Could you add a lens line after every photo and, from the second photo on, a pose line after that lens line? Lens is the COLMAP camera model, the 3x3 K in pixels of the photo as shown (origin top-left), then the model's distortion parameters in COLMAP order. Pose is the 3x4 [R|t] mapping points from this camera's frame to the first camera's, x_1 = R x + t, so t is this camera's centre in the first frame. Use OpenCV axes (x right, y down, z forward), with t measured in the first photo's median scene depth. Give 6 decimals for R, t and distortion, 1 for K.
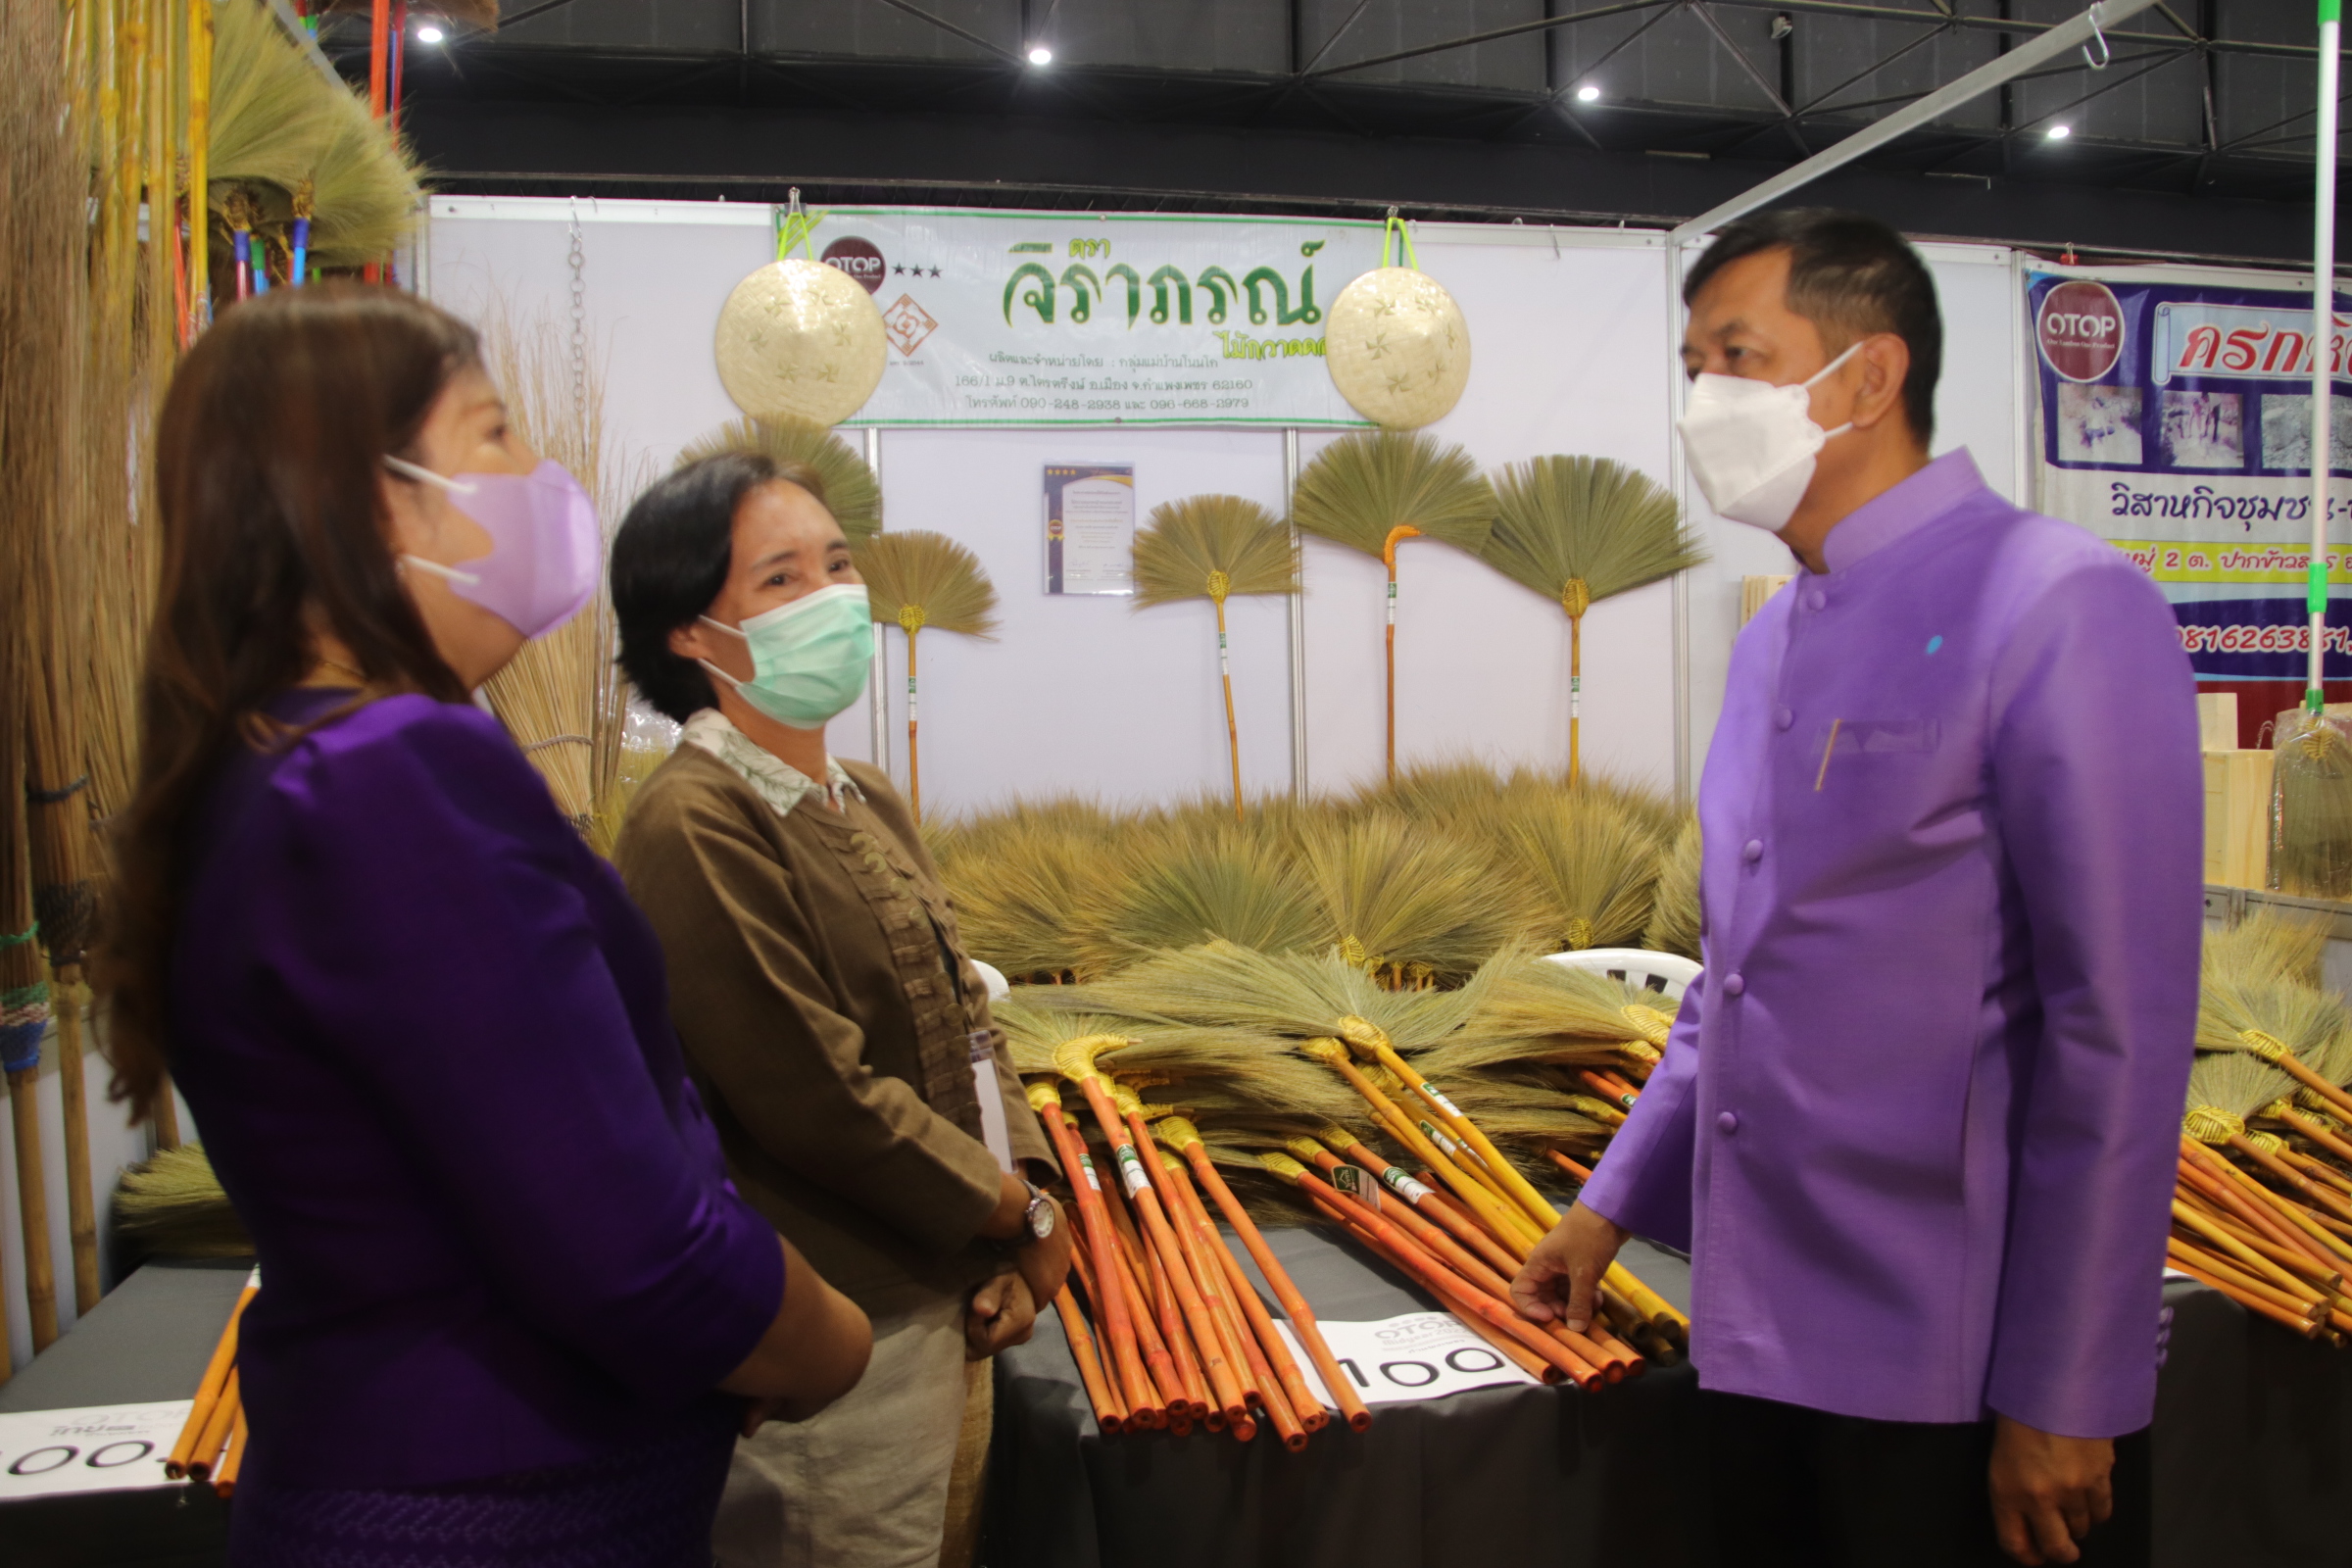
lens RADIAL K [[1869.7, 0, 1188.5], [0, 1869.7, 835.0], [0, 0, 1]] dist [-0.173296, 0.111304]
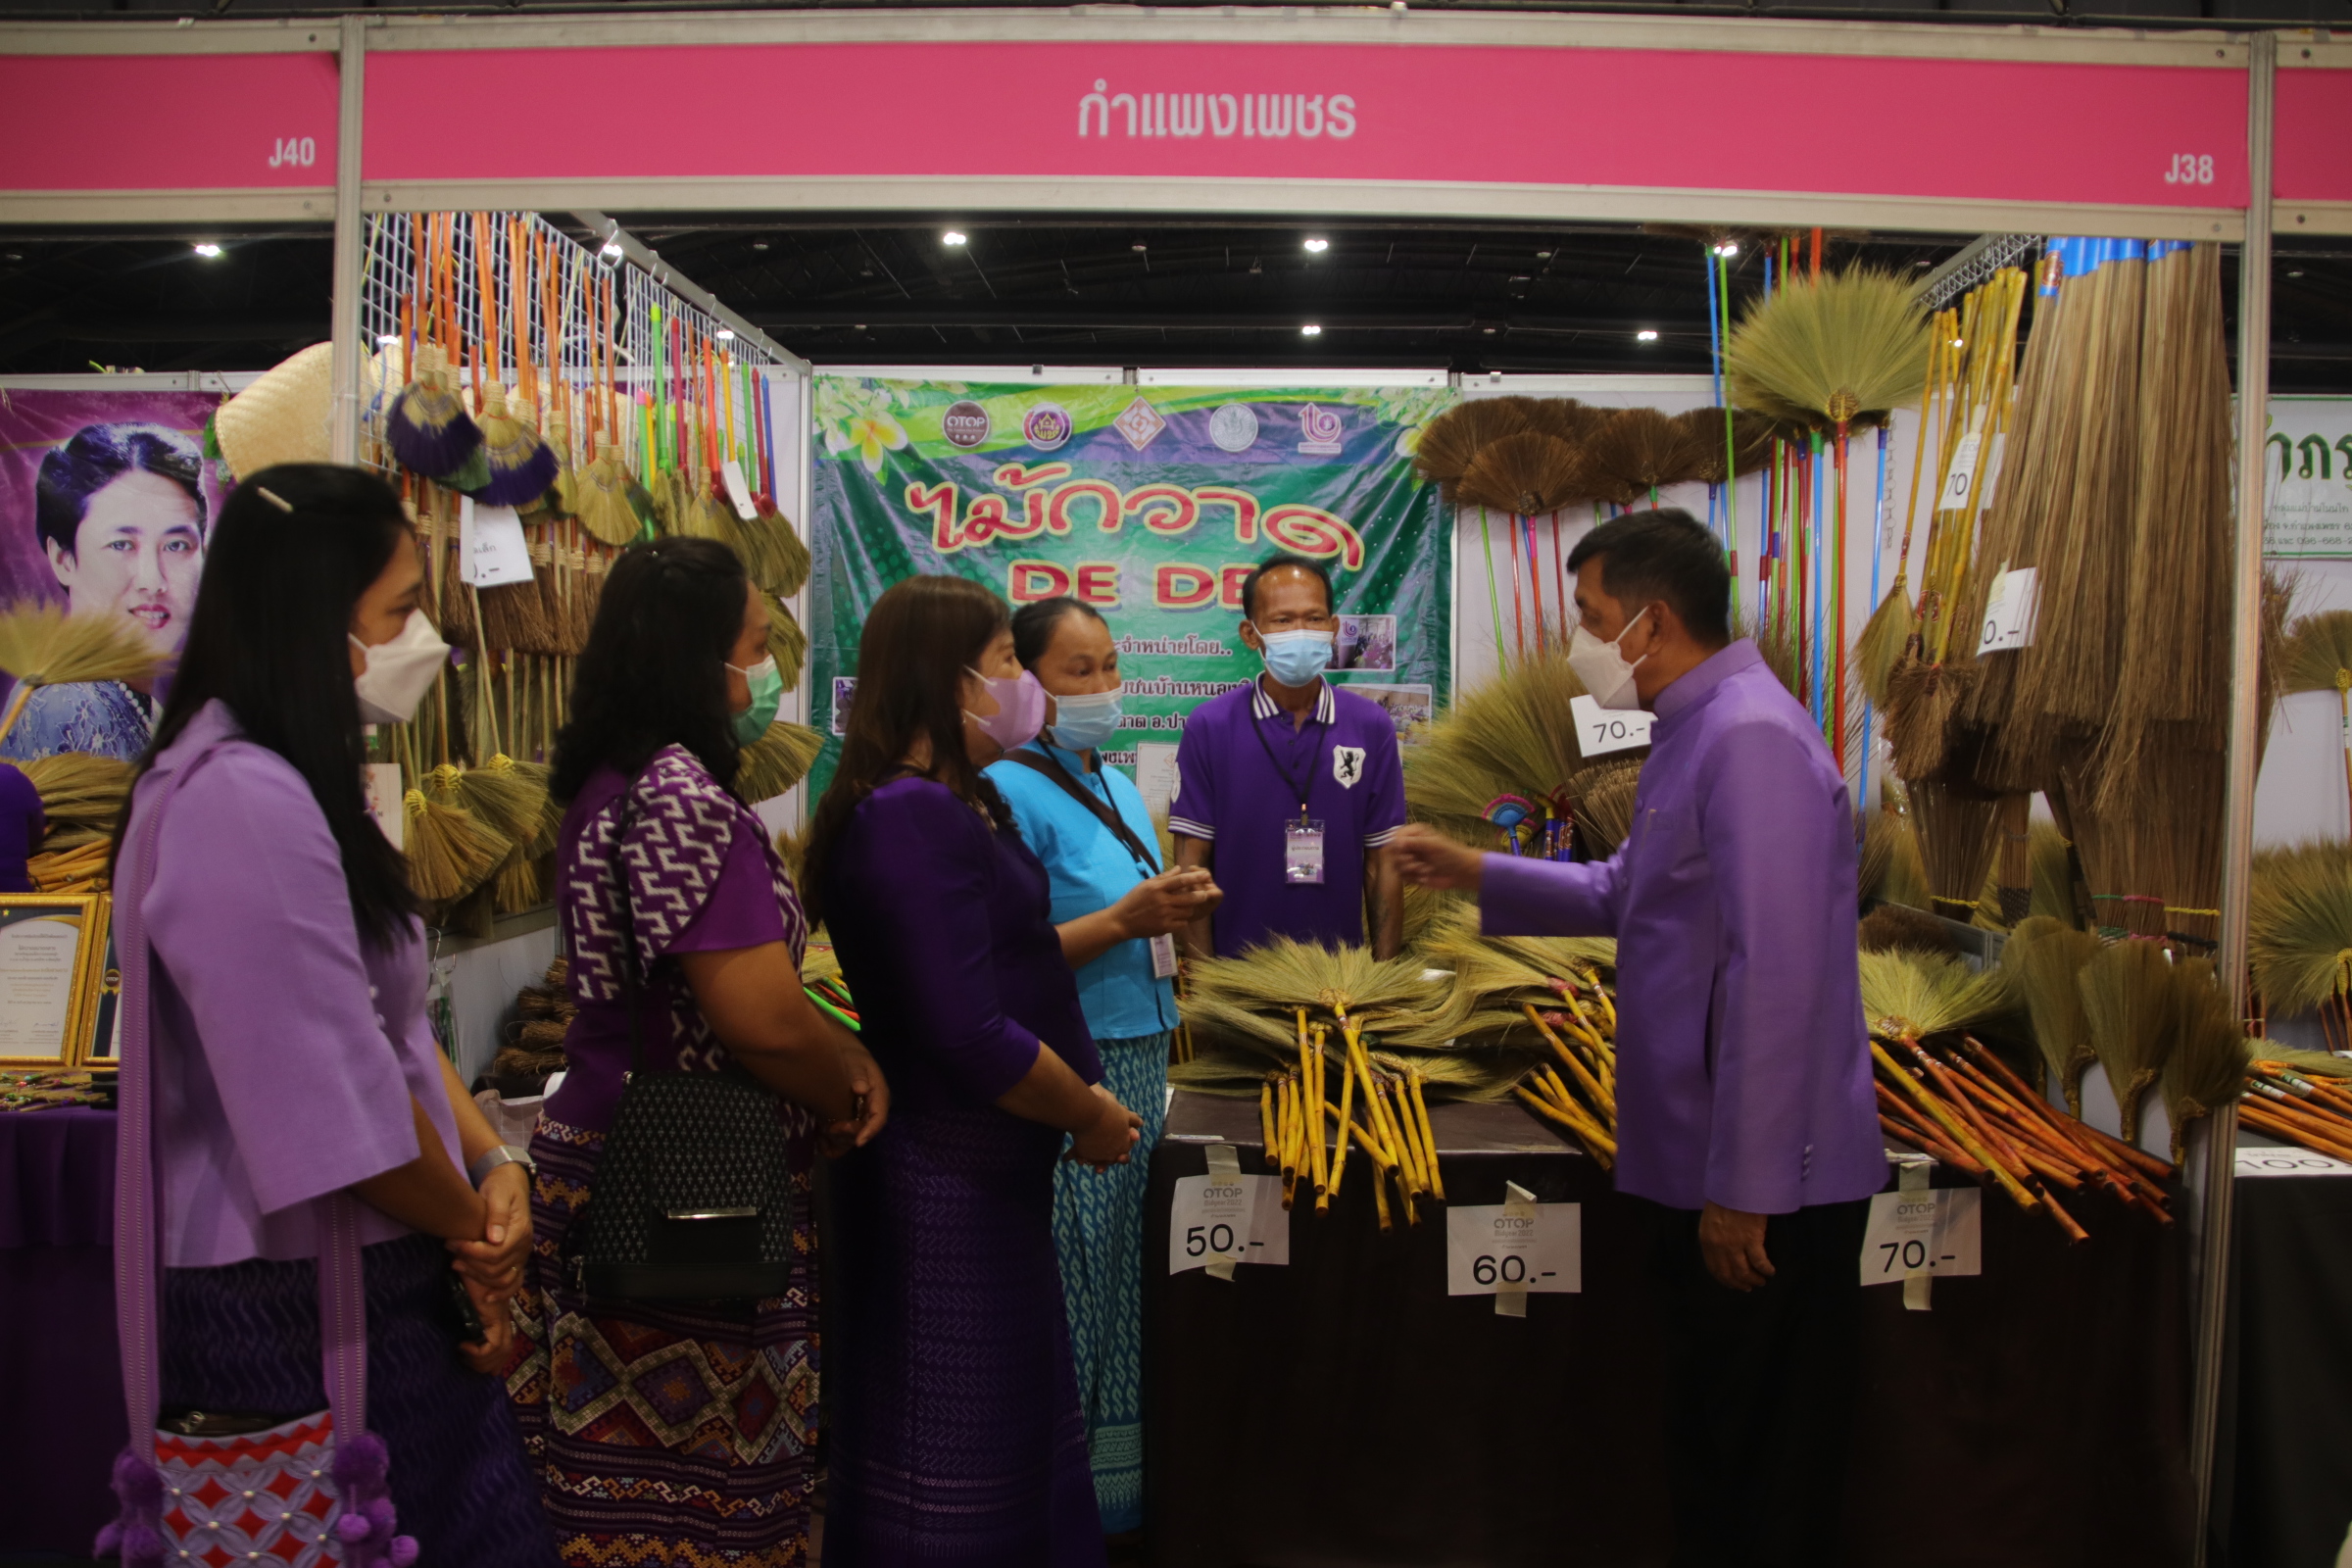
lens RADIAL K [[1944.7, 0, 1211.8], [0, 1944.7, 853.5], [0, 0, 1]] dist [-0.181306, 0.128440]
pose [[0.966581, 0.043330, -0.252673, -0.420275], [-0.046053, 0.998927, -0.004872, 0.031682], [0.252190, 0.016346, 0.967540, -0.458543]]
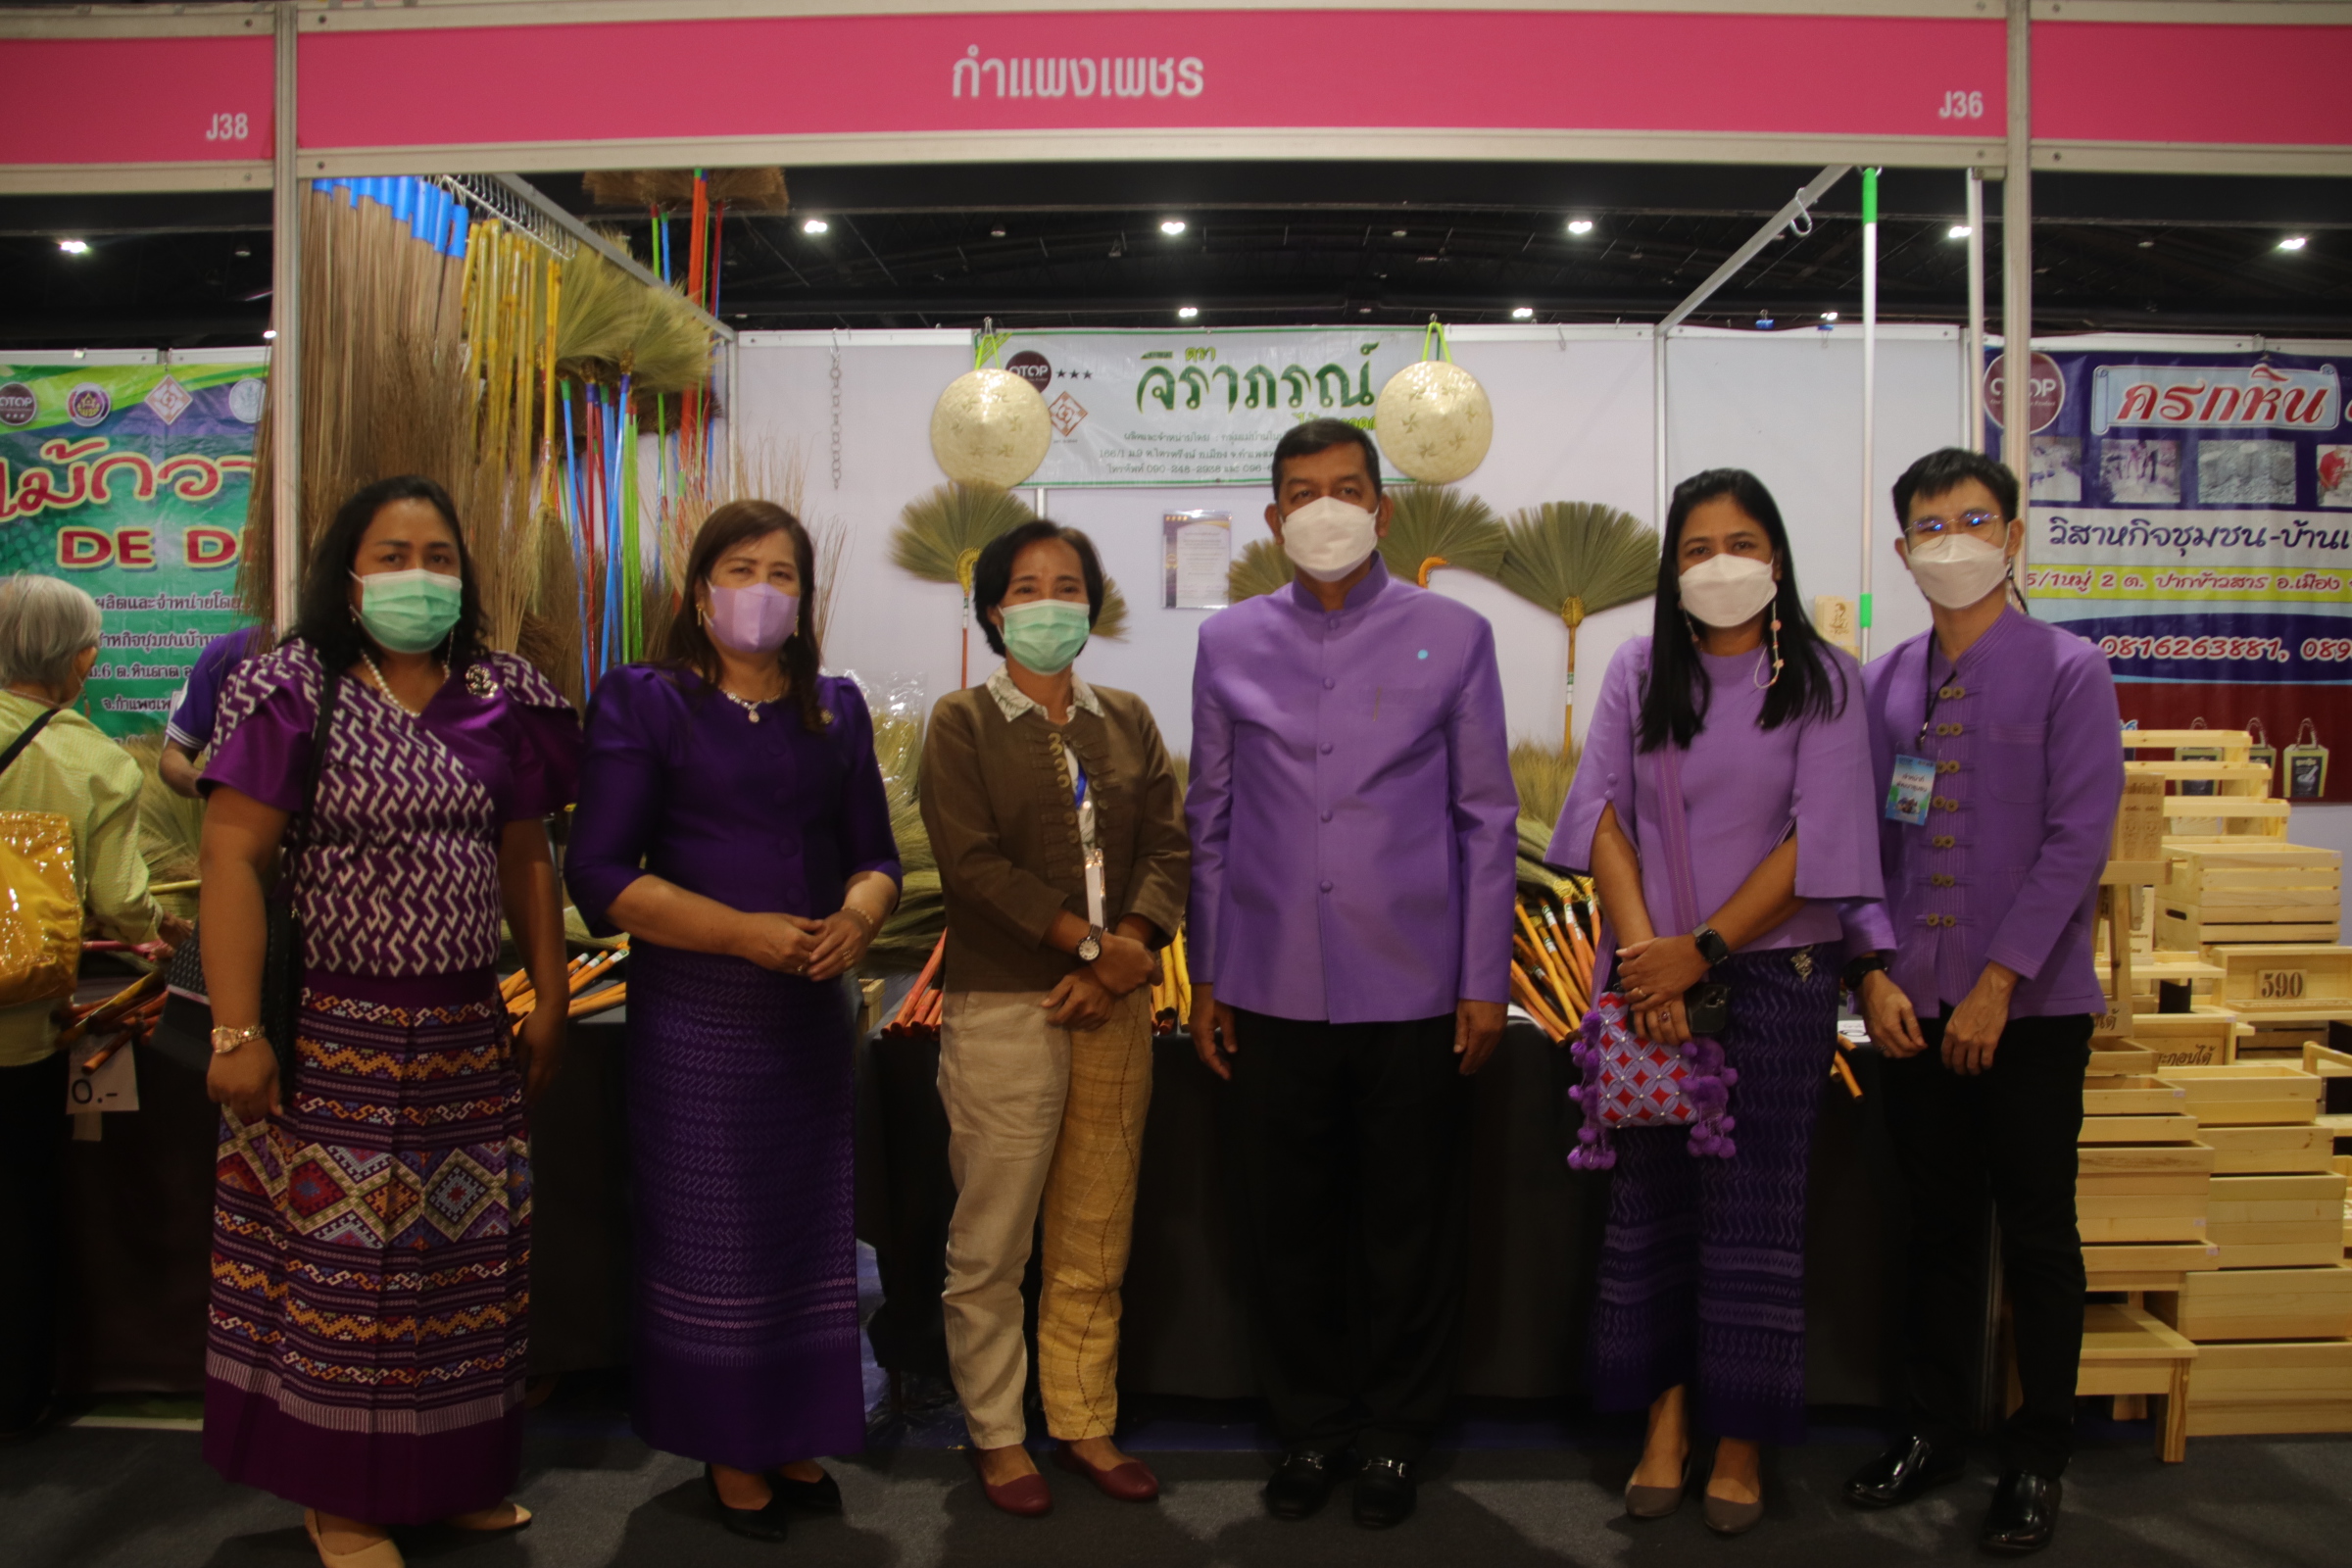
lens RADIAL K [[1937.2, 0, 1237.6], [0, 1937.2, 809.8], [0, 0, 1]] dist [-0.186045, 0.115833]
pose [[0.977906, 0.027471, -0.207234, 0.270707], [-0.029435, 0.999546, -0.006399, 0.026441], [0.206964, 0.012358, 0.978271, -0.372904]]
